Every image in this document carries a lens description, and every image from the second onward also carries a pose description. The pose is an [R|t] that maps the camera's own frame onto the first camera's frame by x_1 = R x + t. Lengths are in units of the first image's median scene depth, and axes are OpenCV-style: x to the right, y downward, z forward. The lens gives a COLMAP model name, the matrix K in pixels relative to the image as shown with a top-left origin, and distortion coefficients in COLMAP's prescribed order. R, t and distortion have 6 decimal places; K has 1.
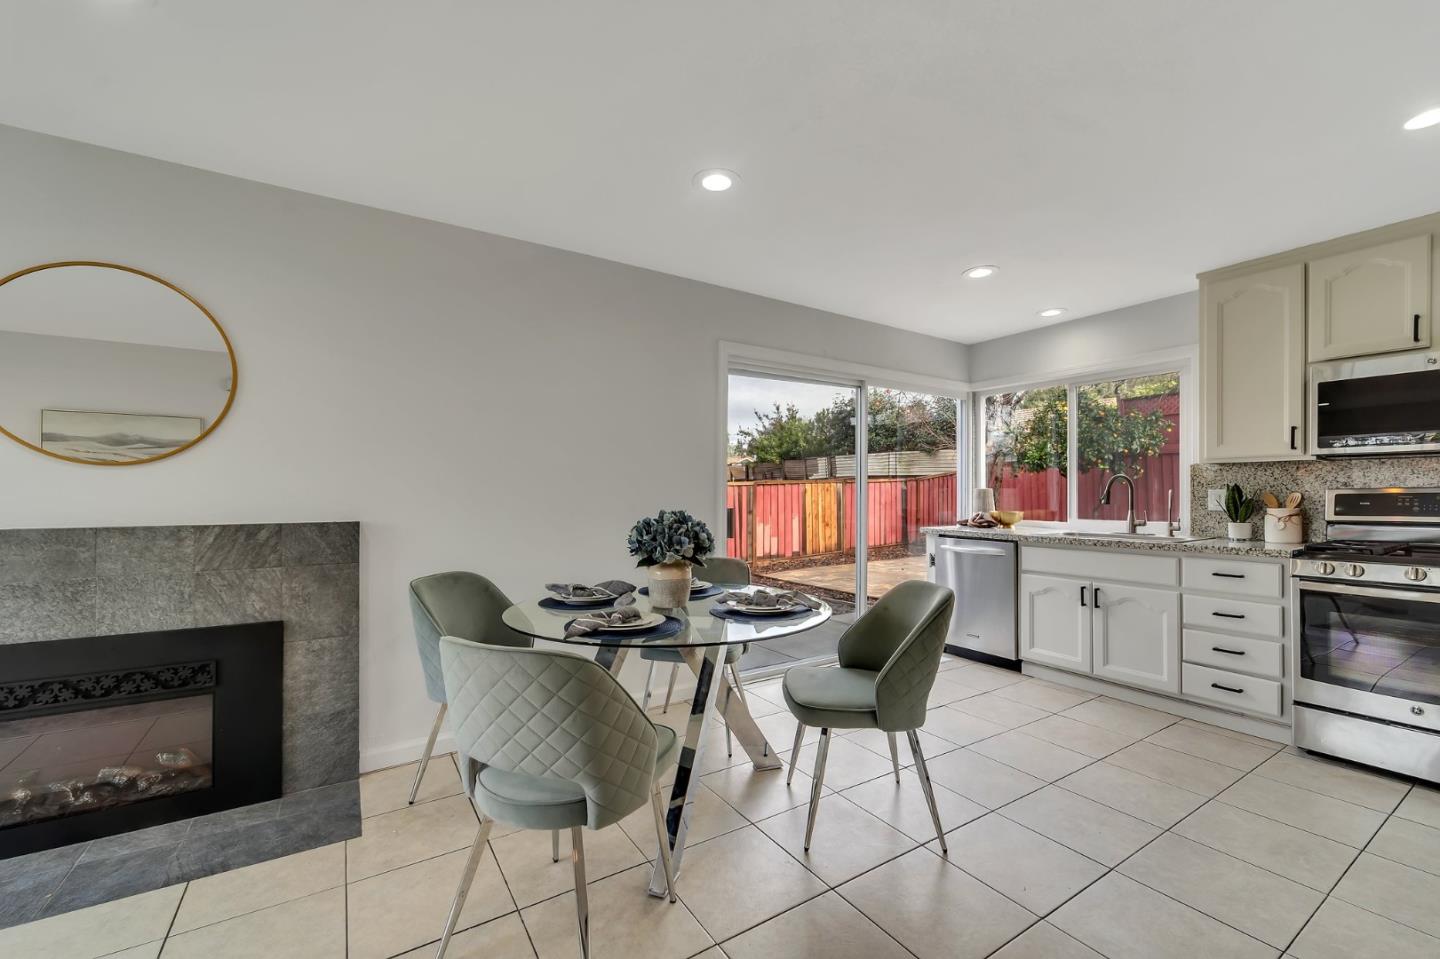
lens RADIAL K [[584.6, 0, 717.9], [0, 584.6, 490.5], [0, 0, 1]] dist [0.000357, -0.000620]
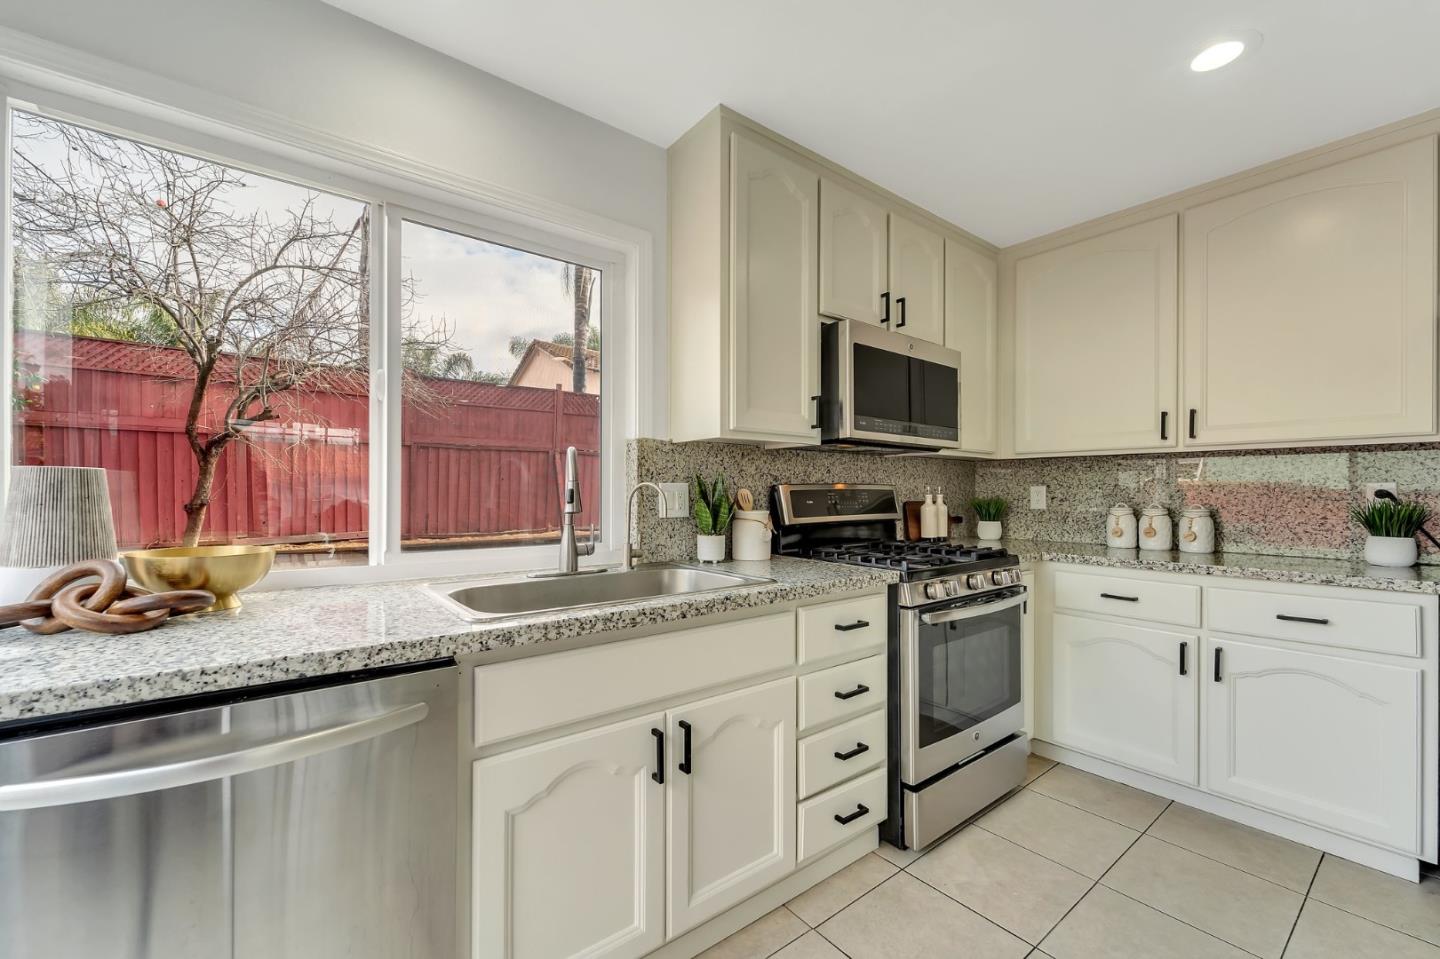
lens RADIAL K [[584.6, 0, 723.4], [0, 584.6, 487.9], [0, 0, 1]] dist [0.000357, -0.000620]
pose [[-0.105083, -0.000611, 0.994463, 0.063086], [-0.014523, 0.999894, -0.000920, 0.001087], [-0.994357, -0.014539, -0.105080, 0.265368]]
